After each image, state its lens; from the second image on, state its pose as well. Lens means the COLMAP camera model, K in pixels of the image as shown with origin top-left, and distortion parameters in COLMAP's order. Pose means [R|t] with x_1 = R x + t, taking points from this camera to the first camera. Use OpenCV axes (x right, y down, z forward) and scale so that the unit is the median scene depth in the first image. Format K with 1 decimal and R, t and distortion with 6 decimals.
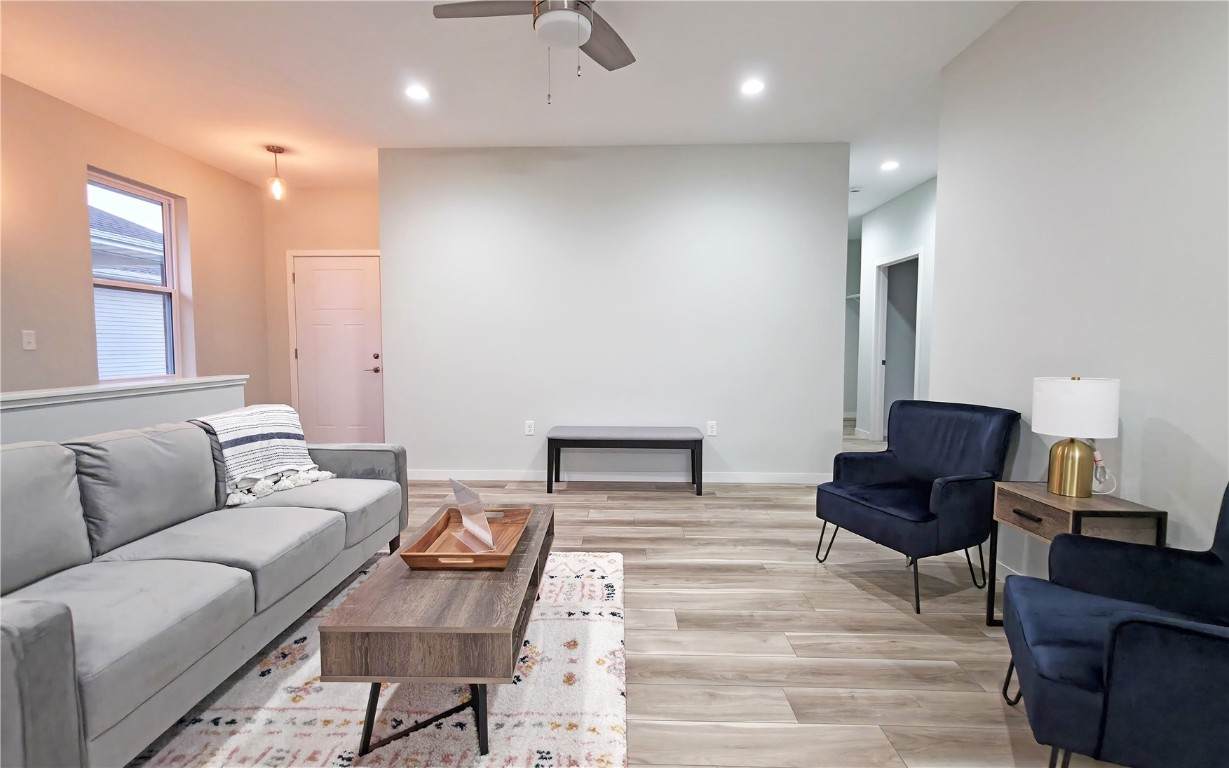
lens RADIAL K [[556.0, 0, 614.1], [0, 556.0, 380.3], [0, 0, 1]] dist [-0.002544, 0.000145]
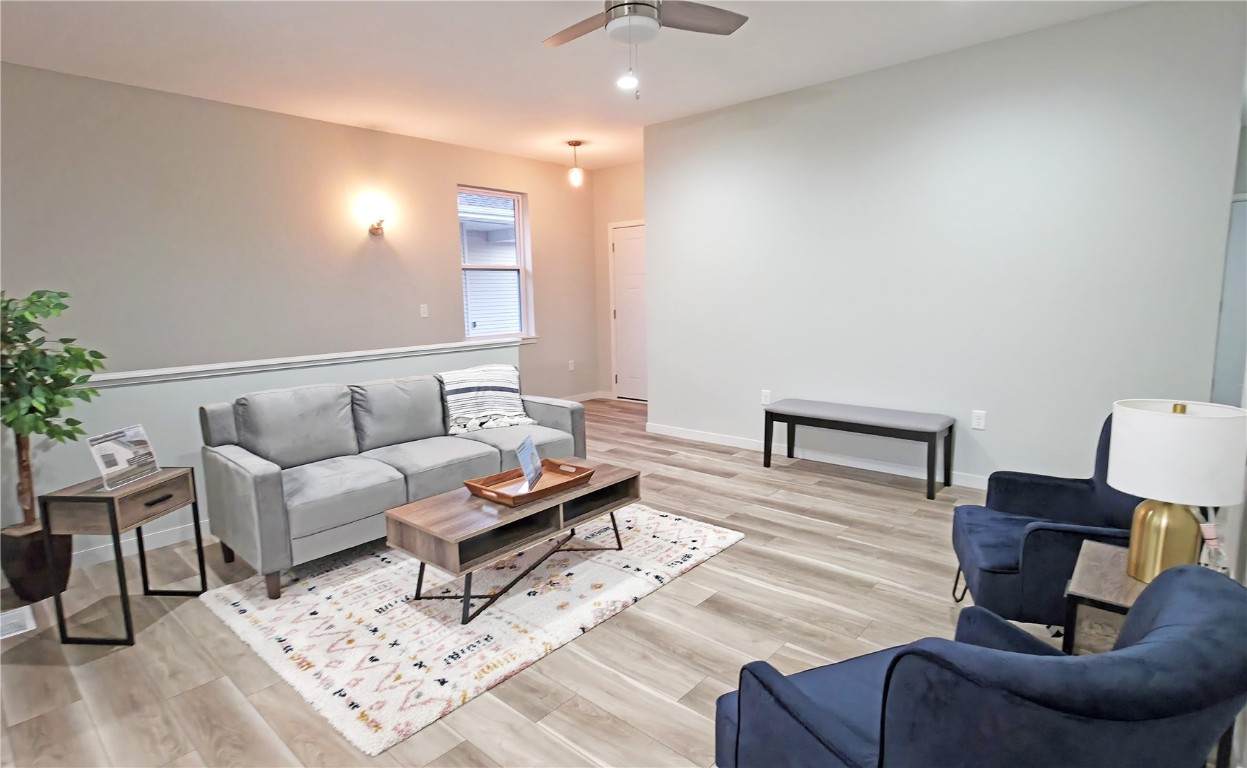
lens RADIAL K [[621.4, 0, 623.5], [0, 621.4, 384.1], [0, 0, 1]] dist [-0.005381, -0.000773]
pose [[0.772880, 0.078503, -0.629677, 0.584998], [-0.022717, 0.995105, 0.096177, -0.062842], [0.634145, -0.060029, 0.770880, 0.031325]]
